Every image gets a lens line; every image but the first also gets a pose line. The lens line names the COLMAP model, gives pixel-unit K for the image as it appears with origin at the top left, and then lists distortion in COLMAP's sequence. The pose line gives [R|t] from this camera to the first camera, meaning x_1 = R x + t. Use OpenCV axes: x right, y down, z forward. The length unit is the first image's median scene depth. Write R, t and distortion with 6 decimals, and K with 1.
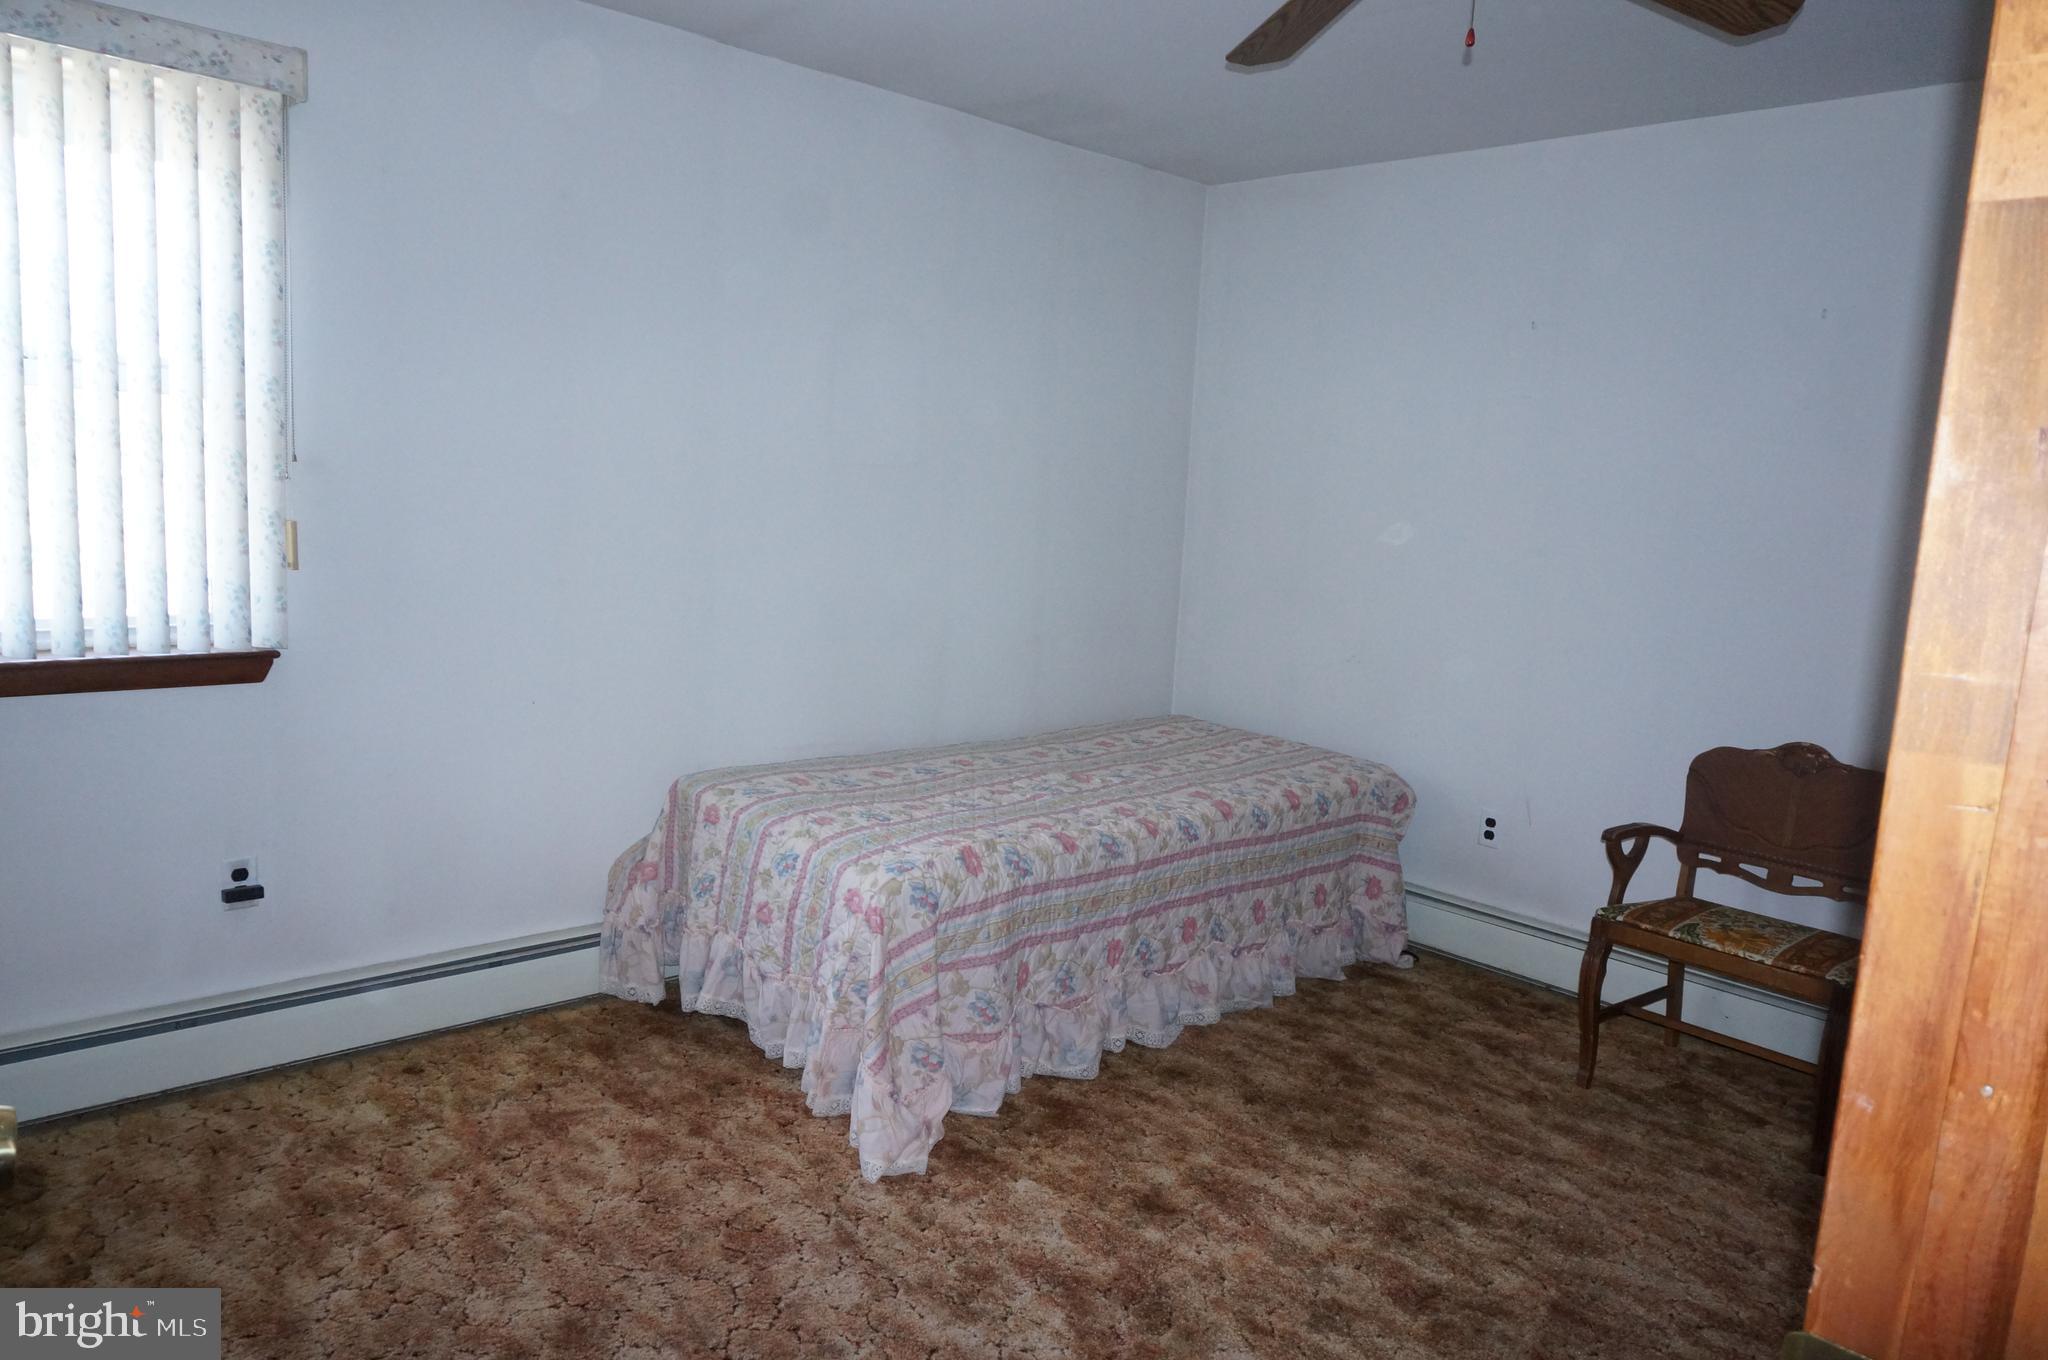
lens RADIAL K [[1364.3, 0, 1030.6], [0, 1364.3, 682.7], [0, 0, 1]] dist [-0.051339, 0.034401]
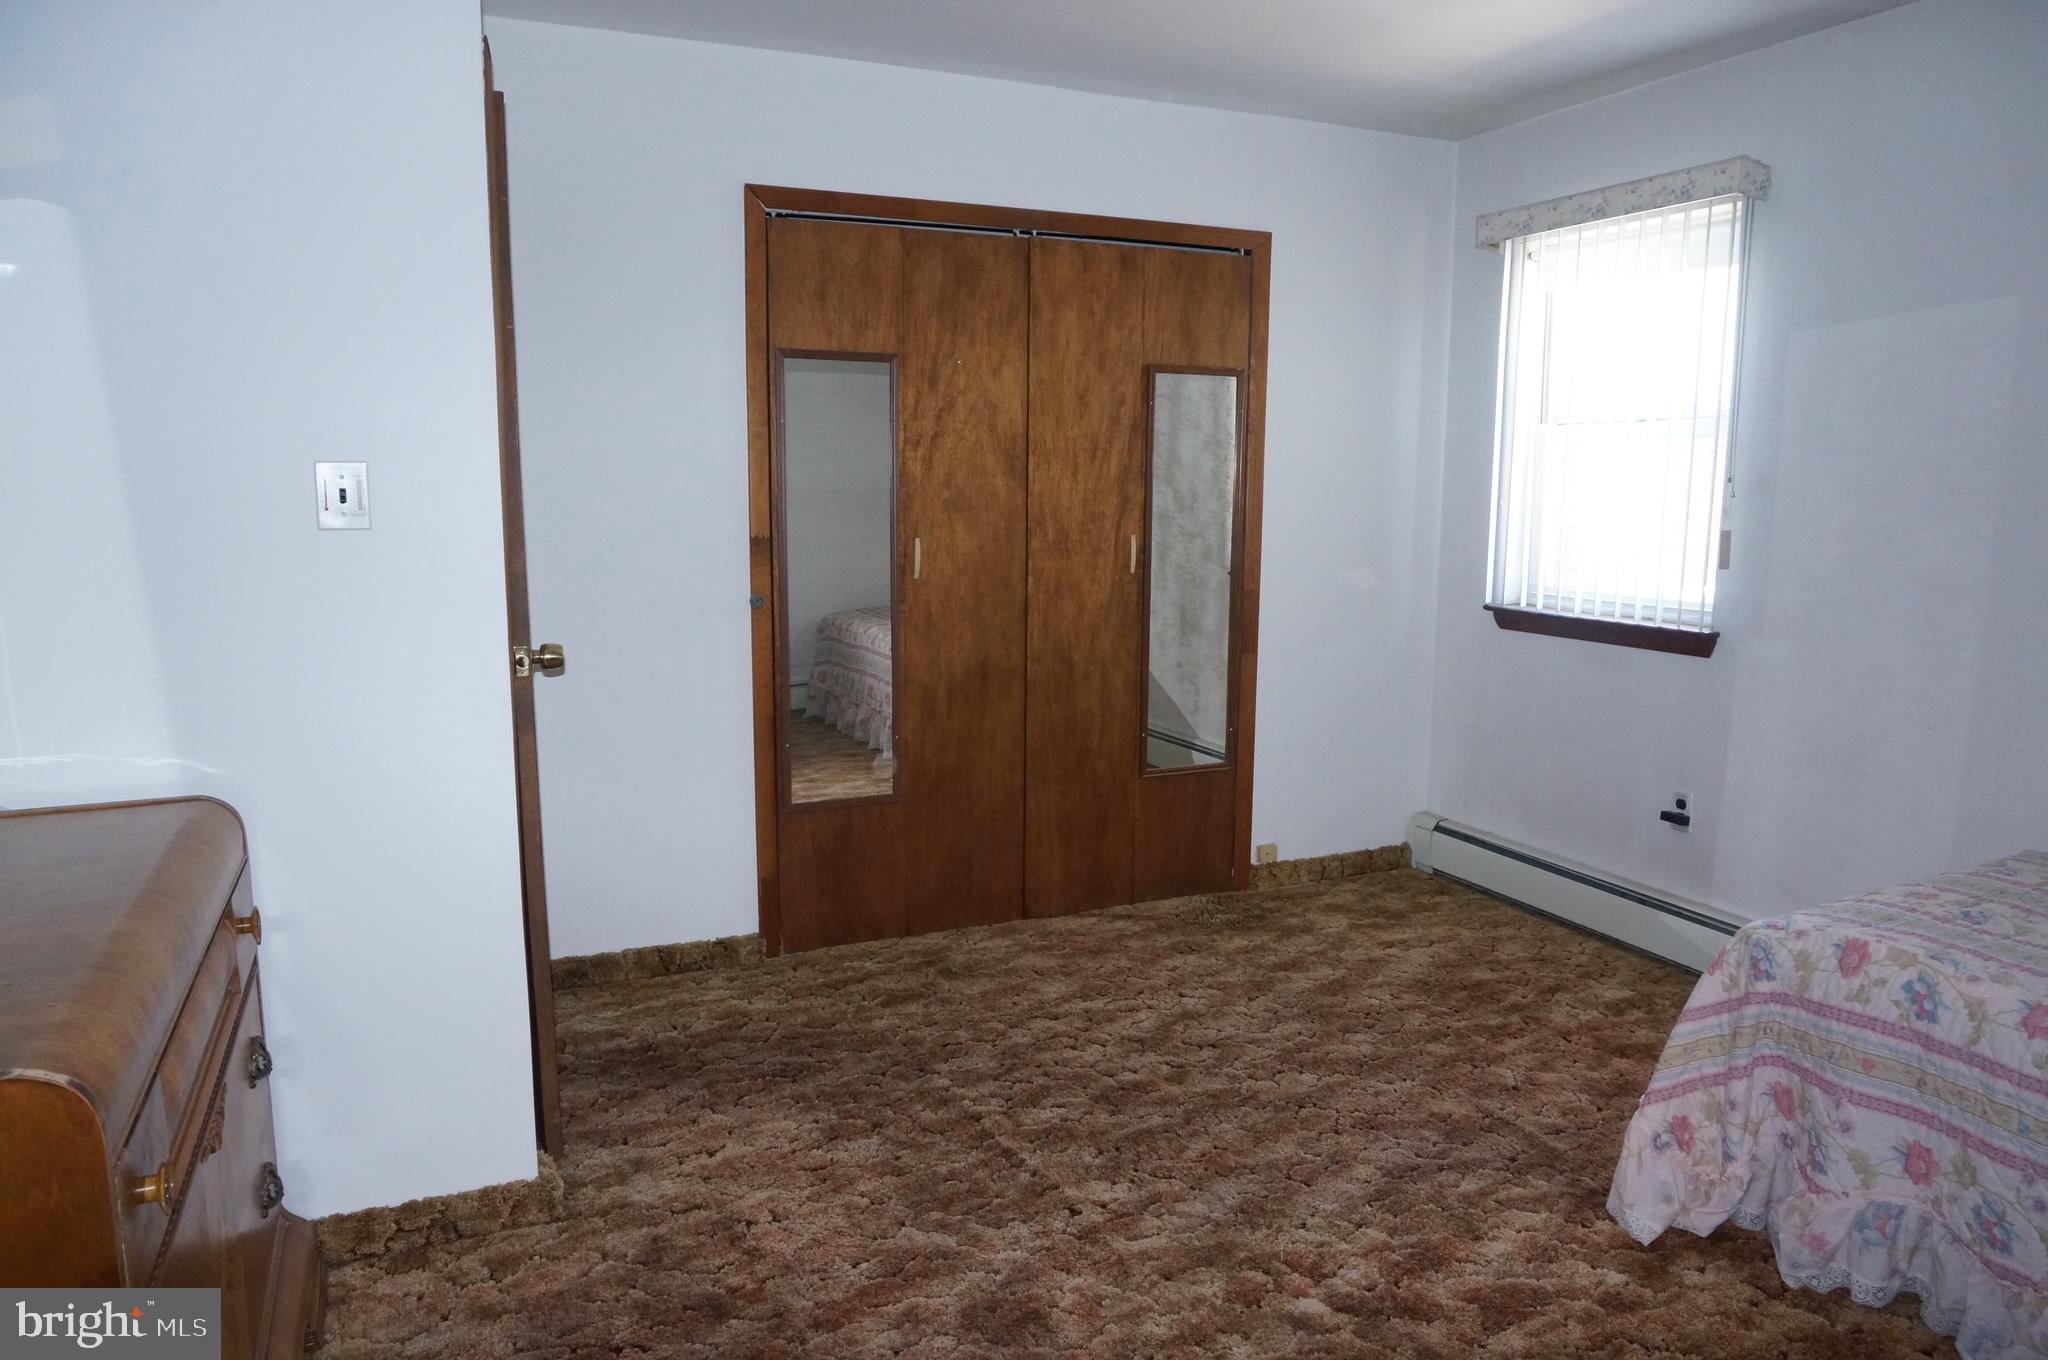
lens RADIAL K [[1364.3, 0, 1028.7], [0, 1364.3, 683.3], [0, 0, 1]] dist [-0.051339, 0.034401]
pose [[-0.326580, 0.084697, -0.941367, 0.808337], [-0.152442, 0.978218, 0.140897, -0.056821], [0.932795, 0.189518, -0.306555, 0.770474]]
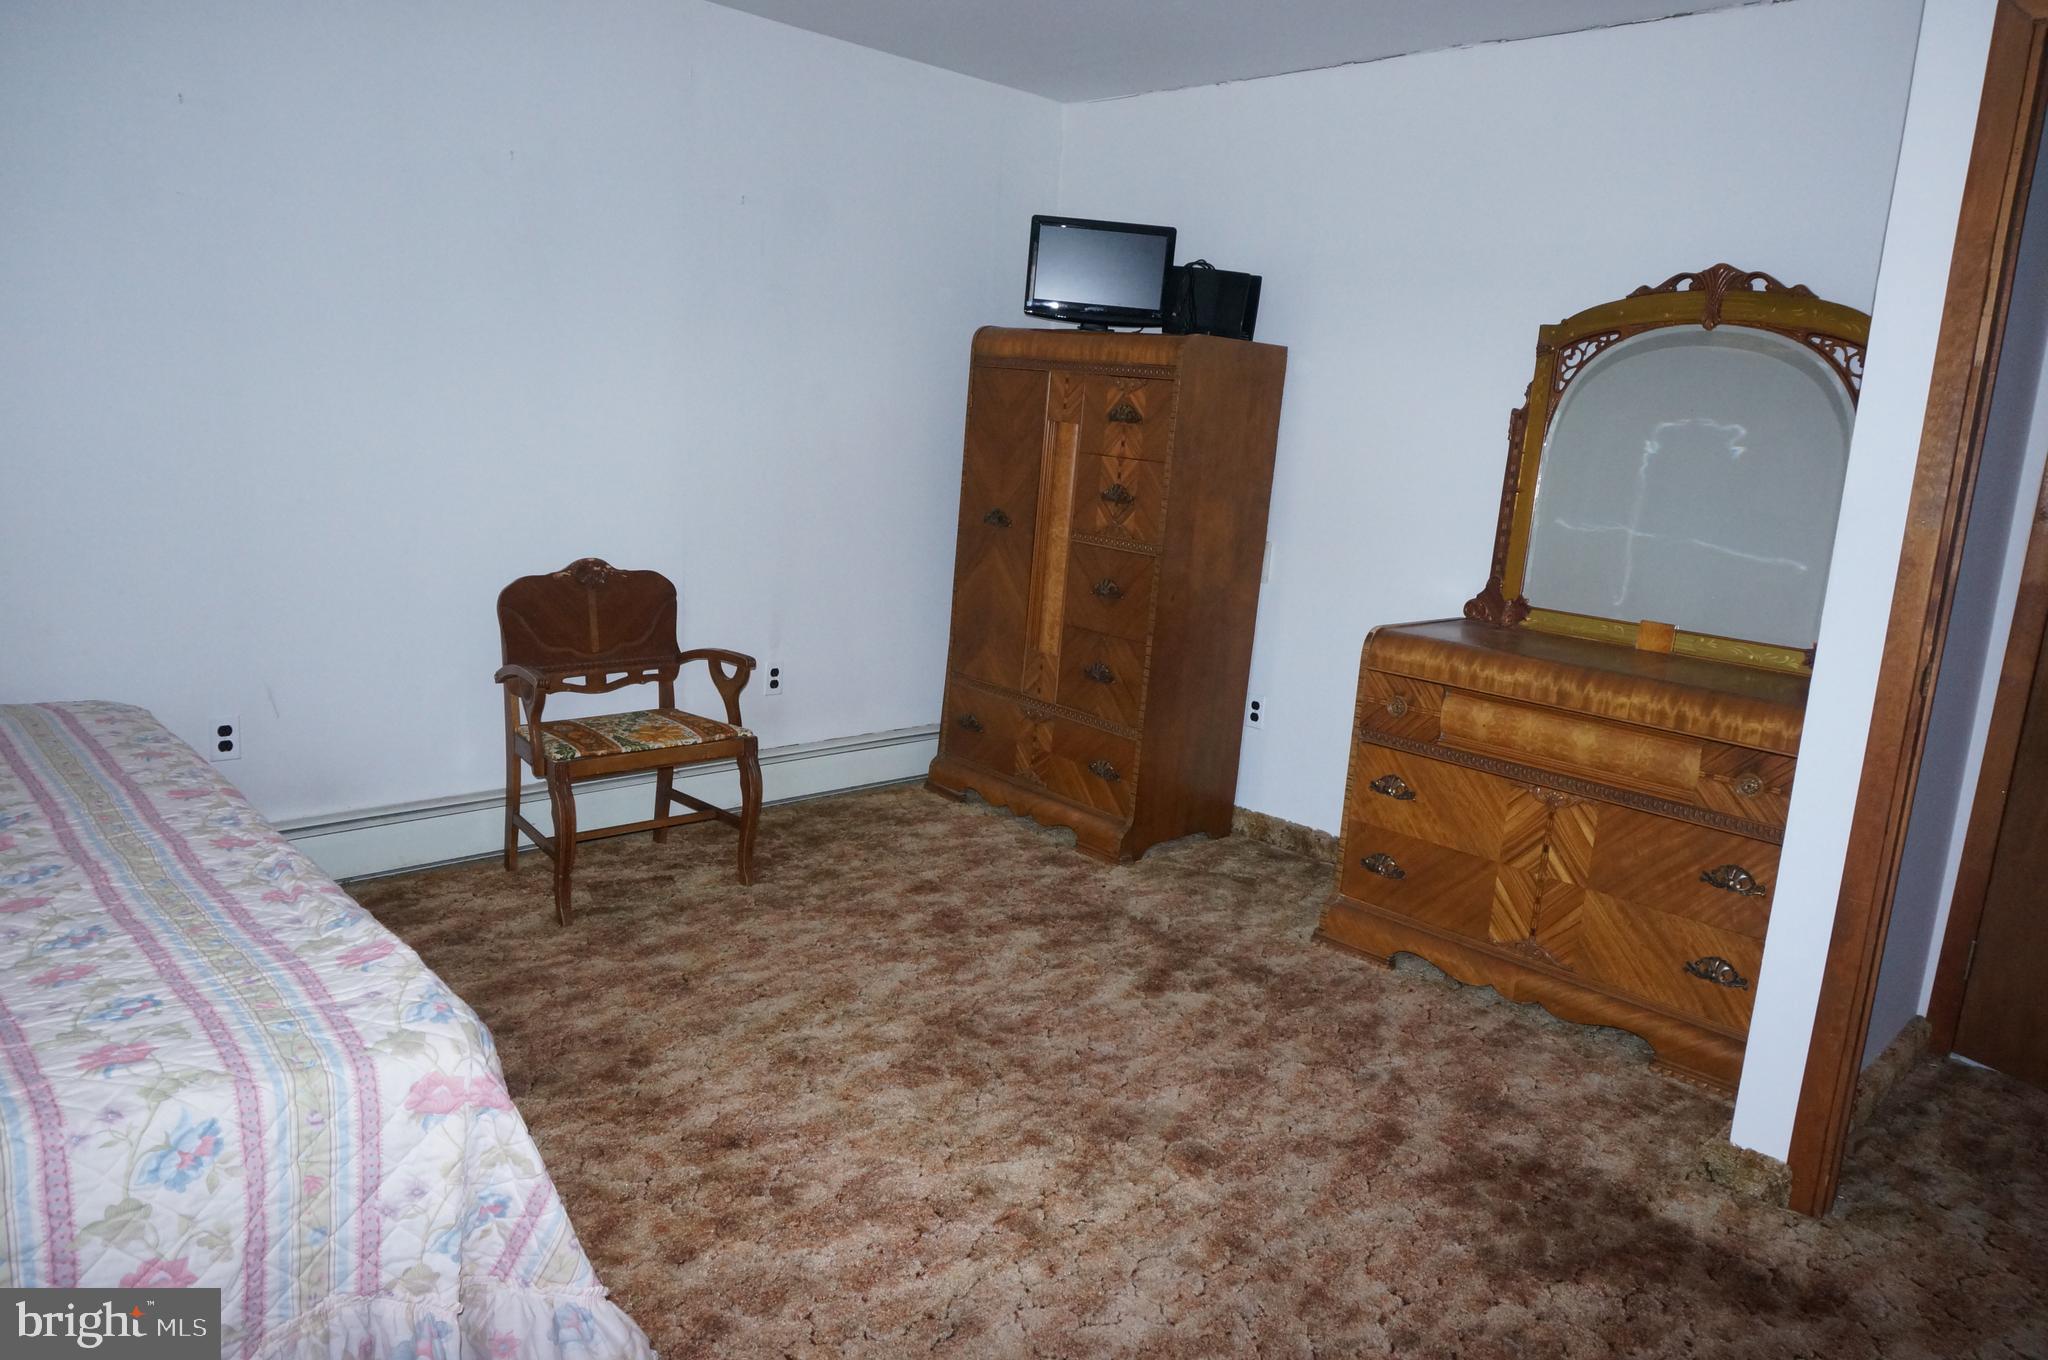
lens RADIAL K [[1364.3, 0, 1027.5], [0, 1364.3, 670.4], [0, 0, 1]] dist [-0.051339, 0.034401]
pose [[-0.010928, -0.245945, 0.969222, -0.624486], [0.083813, 0.965644, 0.245982, -0.128261], [-0.996422, 0.083922, 0.010061, 0.713885]]
